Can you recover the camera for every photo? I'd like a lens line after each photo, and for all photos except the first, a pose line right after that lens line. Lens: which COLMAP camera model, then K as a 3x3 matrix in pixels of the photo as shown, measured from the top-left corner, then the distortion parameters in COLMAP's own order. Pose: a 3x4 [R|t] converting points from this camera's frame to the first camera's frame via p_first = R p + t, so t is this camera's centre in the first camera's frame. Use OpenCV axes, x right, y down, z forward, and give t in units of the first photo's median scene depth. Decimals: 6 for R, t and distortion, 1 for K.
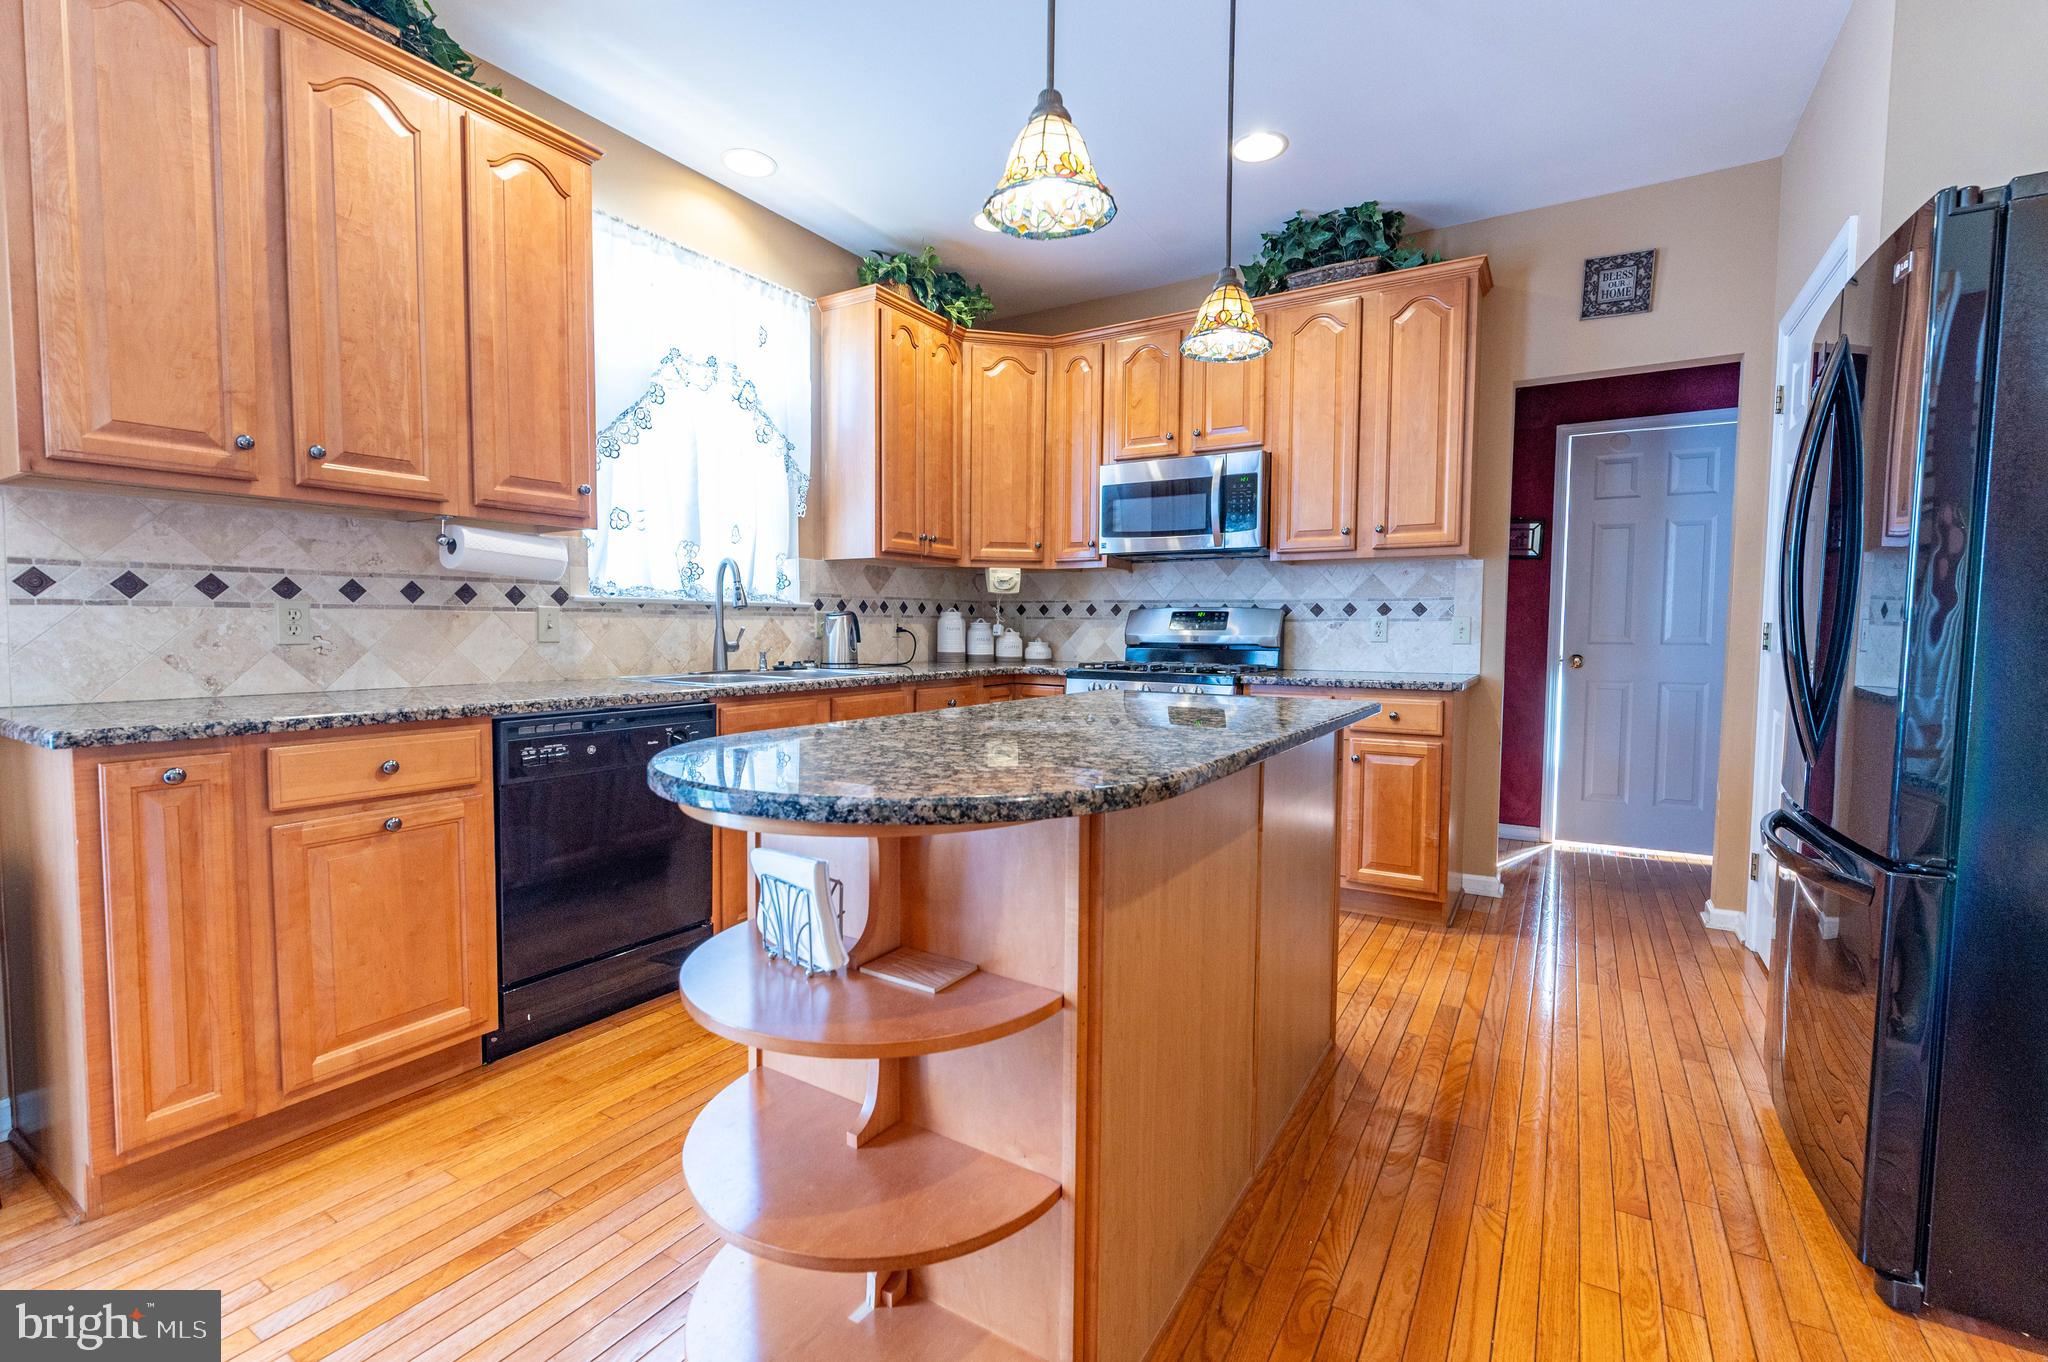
lens RADIAL K [[882.1, 0, 1036.5], [0, 882.1, 682.7], [0, 0, 1]] dist [-0.001814, -0.000081]
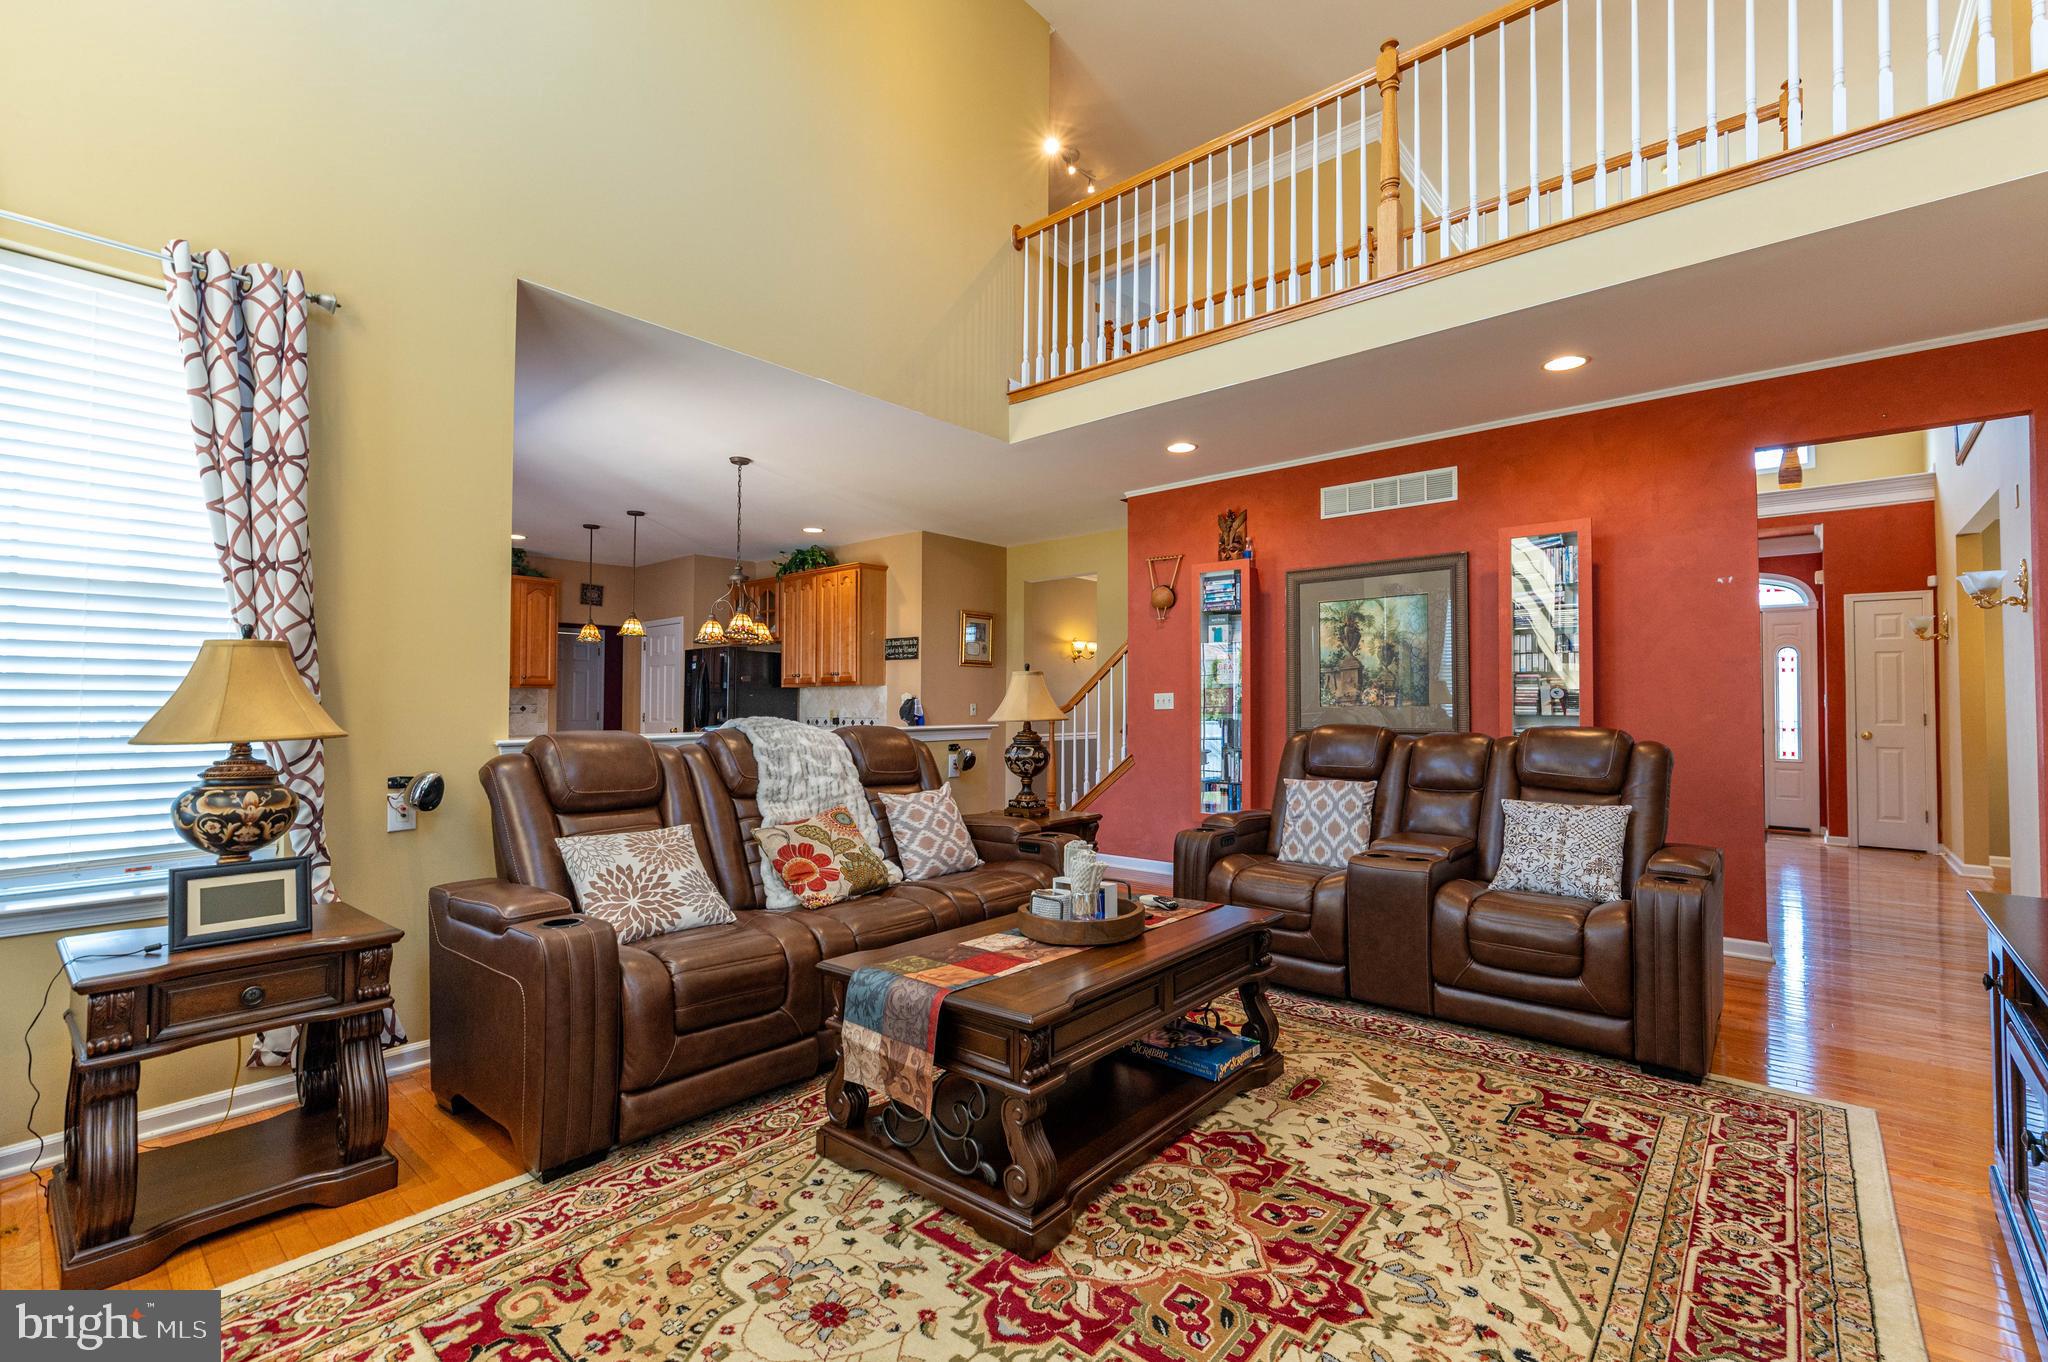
lens RADIAL K [[892.1, 0, 1053.7], [0, 892.1, 685.0], [0, 0, 1]] dist [0.003090, 0.000219]
pose [[0.148839, 0.017167, 0.988712, -1.774215], [0.065918, 0.997453, -0.027242, 0.014306], [-0.986662, 0.069229, 0.147329, -0.790907]]
